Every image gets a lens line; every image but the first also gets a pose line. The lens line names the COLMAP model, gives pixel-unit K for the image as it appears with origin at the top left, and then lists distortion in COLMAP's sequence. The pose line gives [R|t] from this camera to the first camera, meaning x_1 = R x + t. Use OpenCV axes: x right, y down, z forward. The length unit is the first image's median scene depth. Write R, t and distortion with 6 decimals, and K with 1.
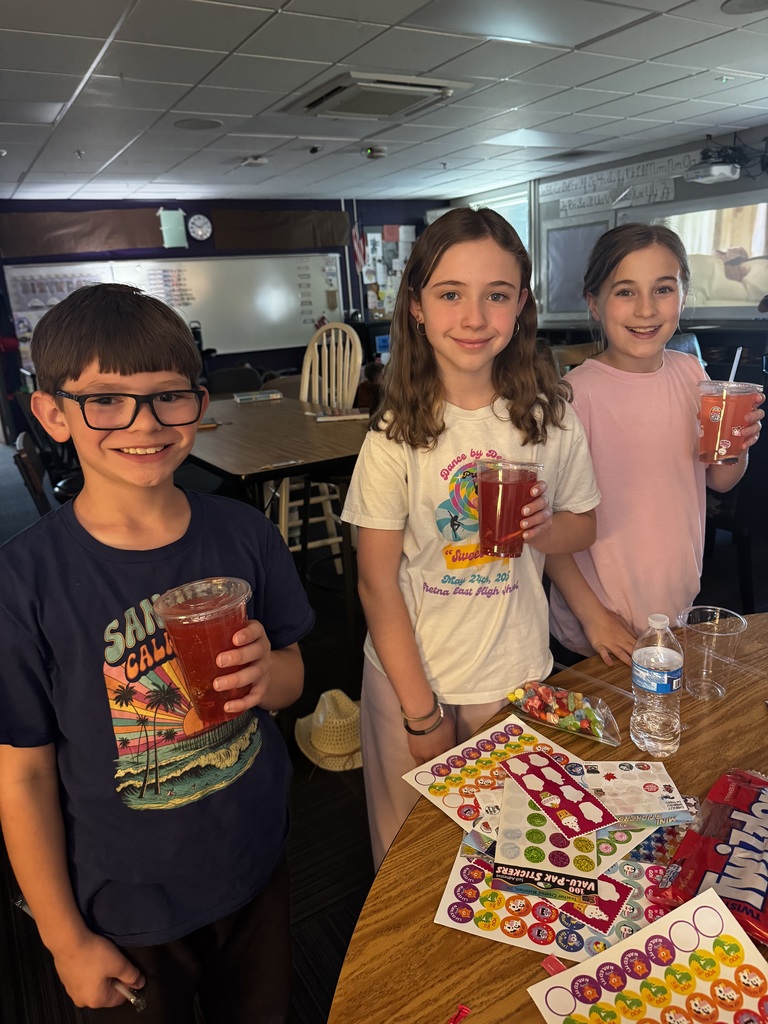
lens RADIAL K [[715.7, 0, 379.5], [0, 715.7, 487.0], [0, 0, 1]] dist [-0.001656, -0.007536]
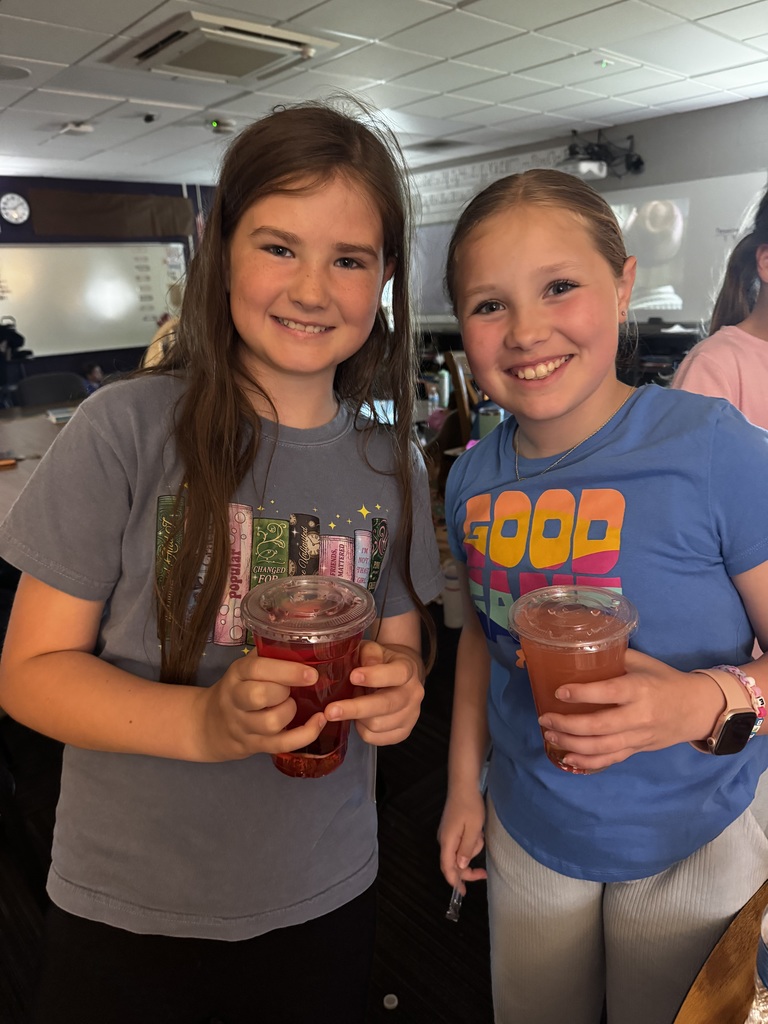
lens RADIAL K [[715.7, 0, 379.5], [0, 715.7, 487.0], [0, 0, 1]] dist [-0.001656, -0.007536]
pose [[0.978762, -0.034995, 0.201990, -0.009411], [0.035463, 0.999370, 0.001300, -0.021115], [-0.201908, 0.005891, 0.979387, 0.107325]]
